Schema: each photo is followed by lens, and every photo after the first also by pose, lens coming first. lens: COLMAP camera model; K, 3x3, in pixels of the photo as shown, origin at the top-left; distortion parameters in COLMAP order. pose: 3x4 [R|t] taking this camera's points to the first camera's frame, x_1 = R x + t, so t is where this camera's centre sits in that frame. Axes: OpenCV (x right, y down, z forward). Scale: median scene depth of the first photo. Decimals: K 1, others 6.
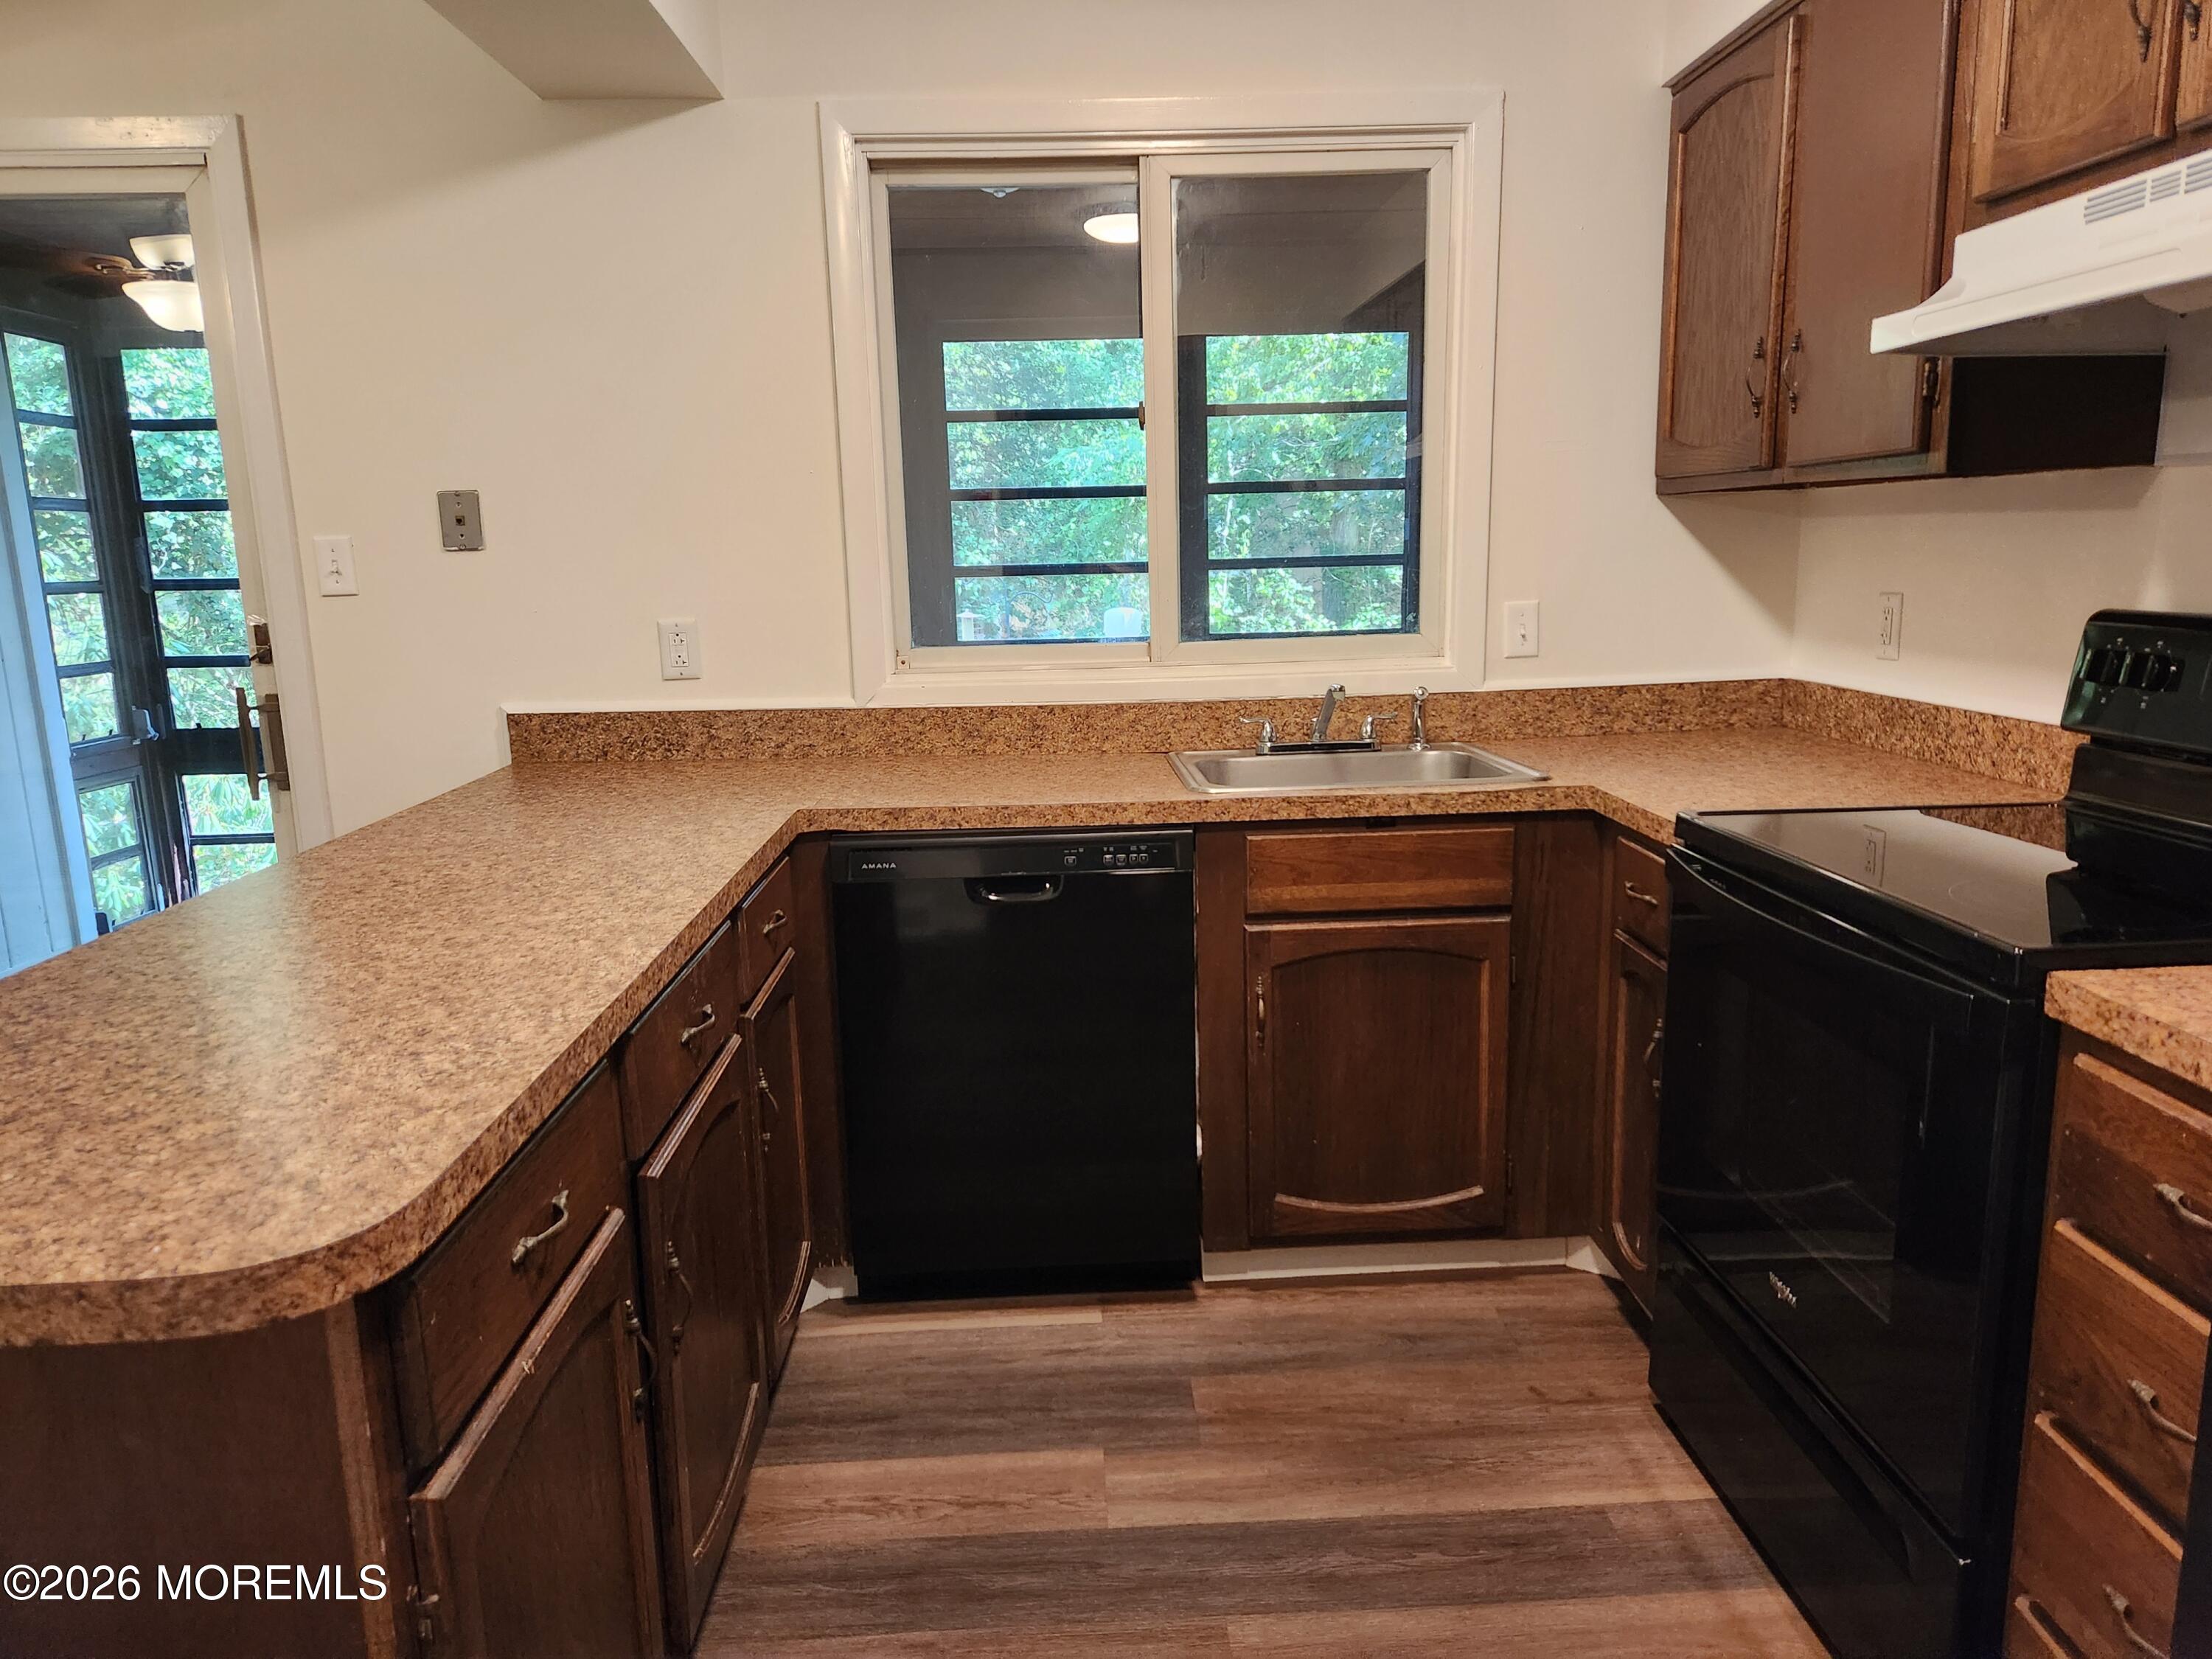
lens RADIAL K [[1435.6, 0, 1106.0], [0, 1435.6, 829.5], [0, 0, 1]] dist [0.079911, -0.062997]
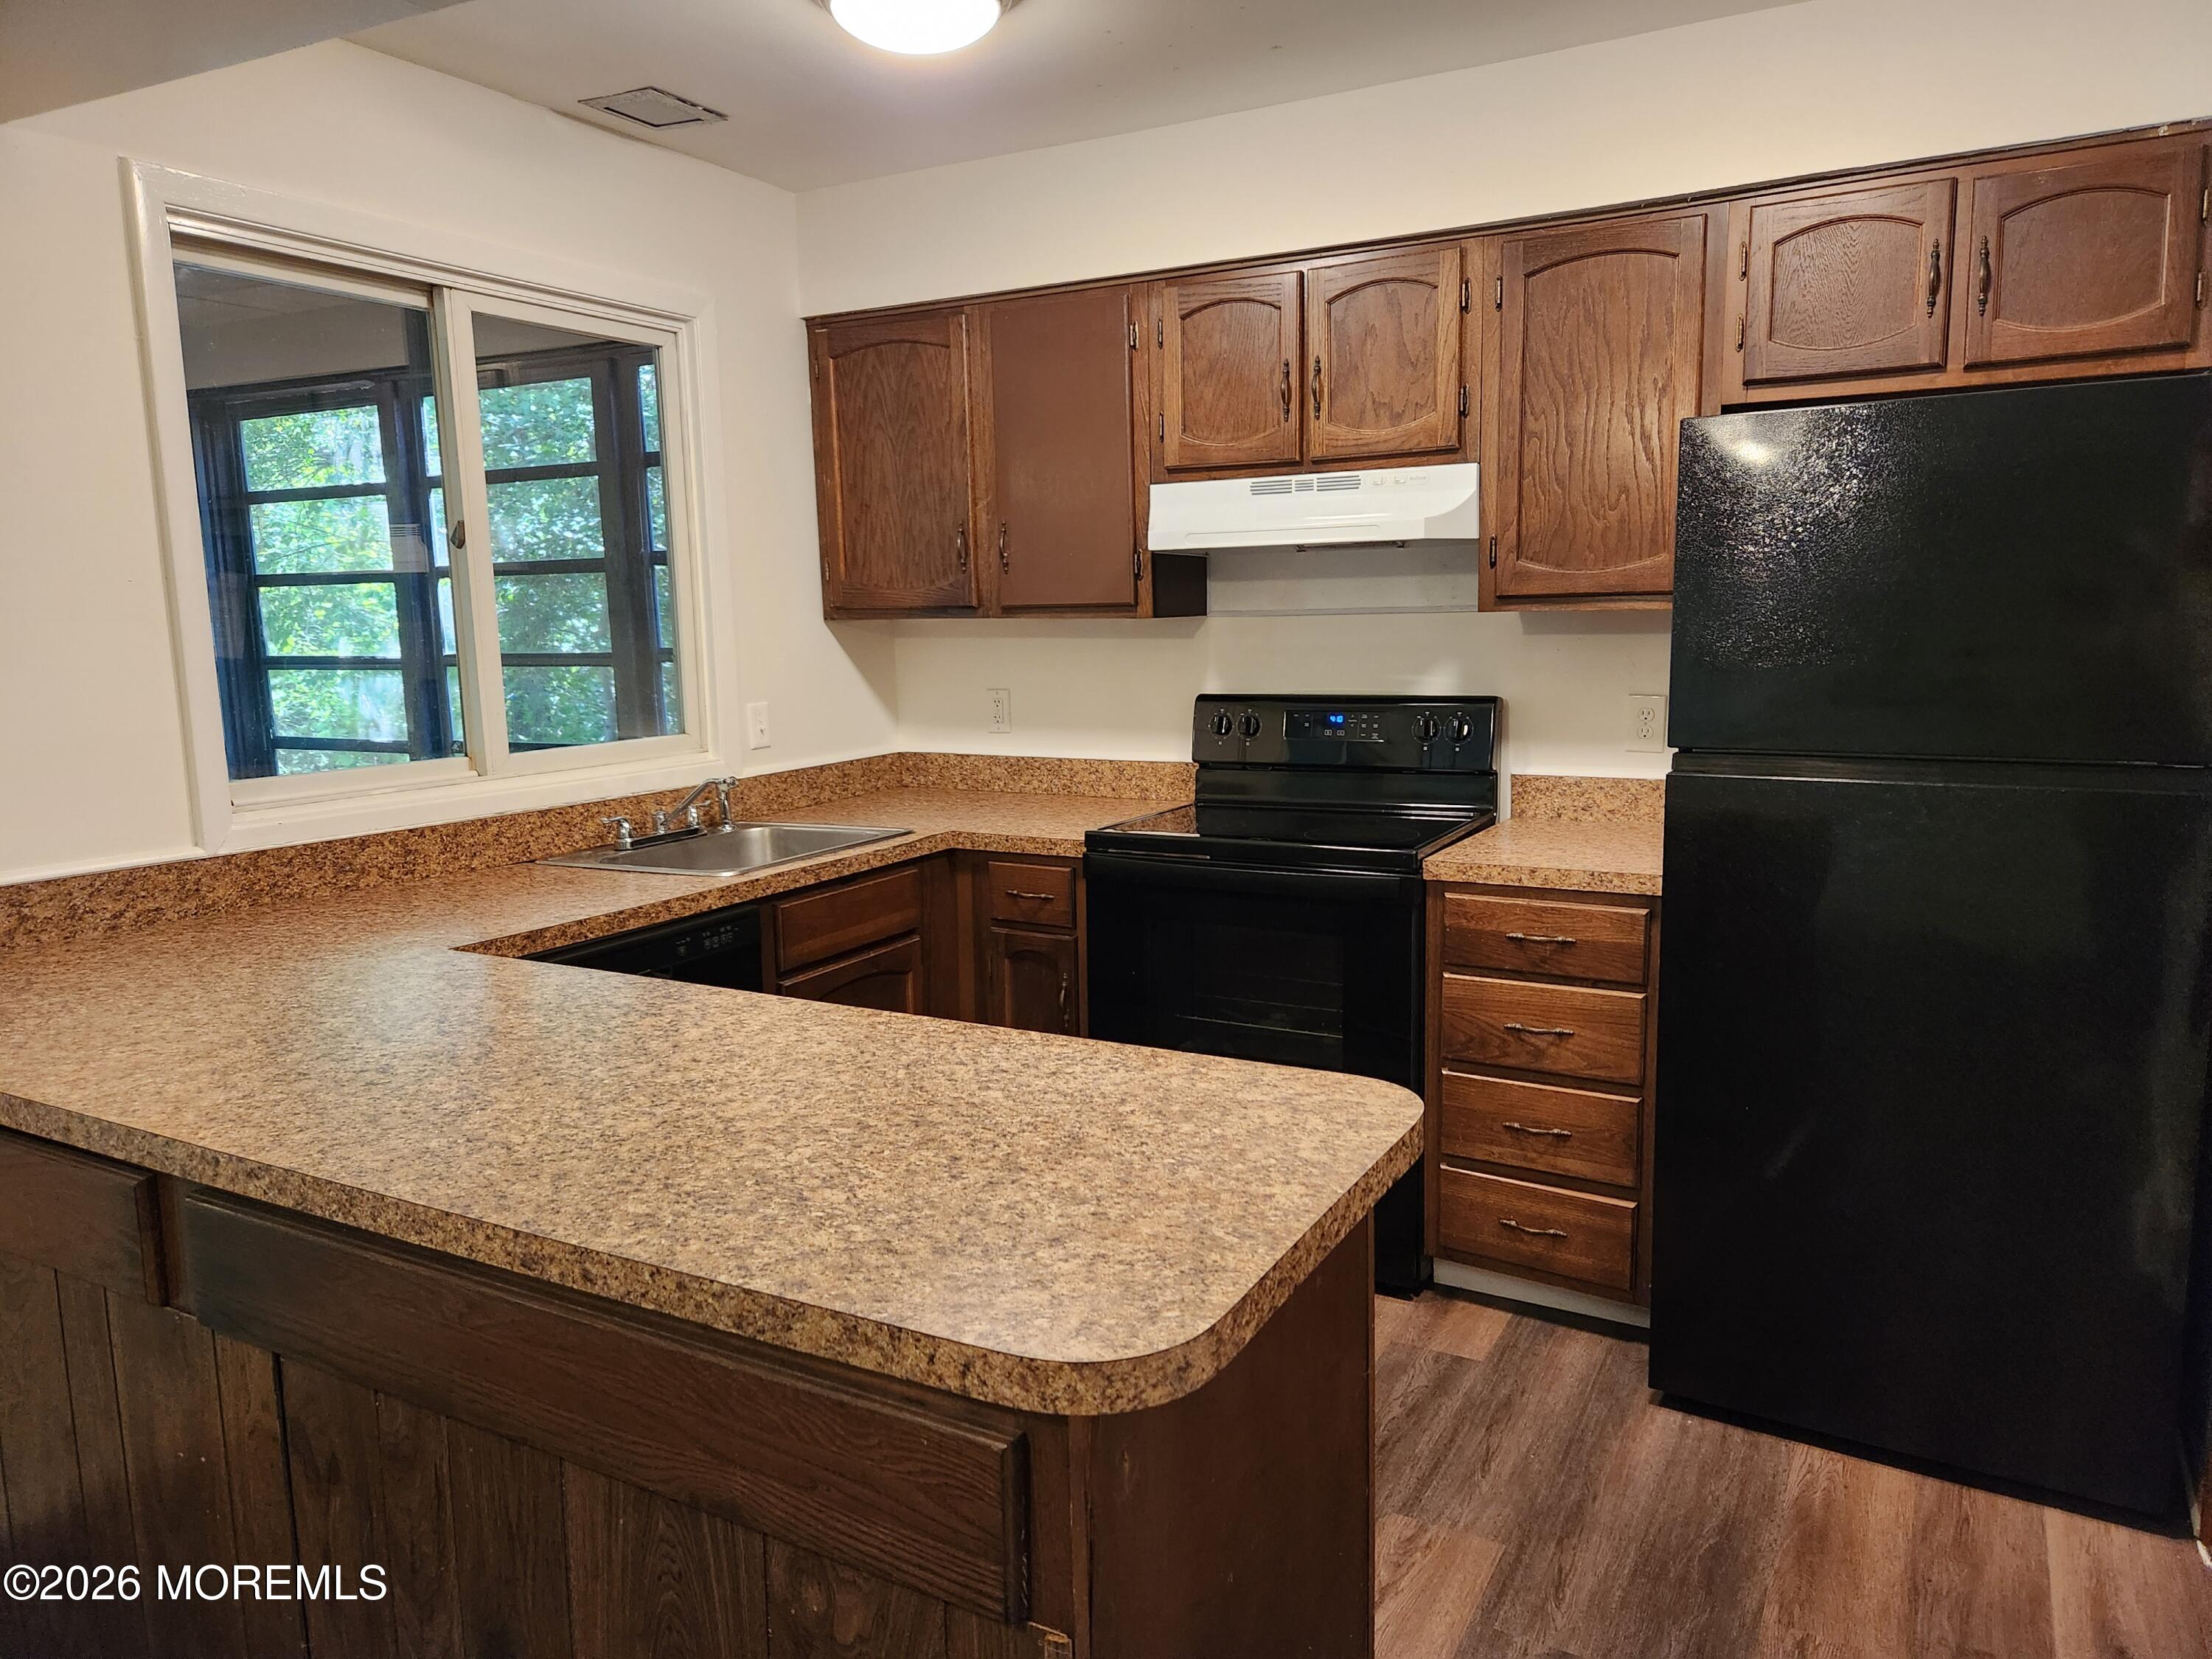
lens RADIAL K [[1435.6, 0, 1106.0], [0, 1435.6, 829.5], [0, 0, 1]] dist [0.079911, -0.062997]
pose [[0.546397, -0.113366, 0.829819, -0.731836], [0.167597, 0.985556, 0.024287, -0.040484], [-0.820586, 0.125805, 0.557504, 0.111511]]
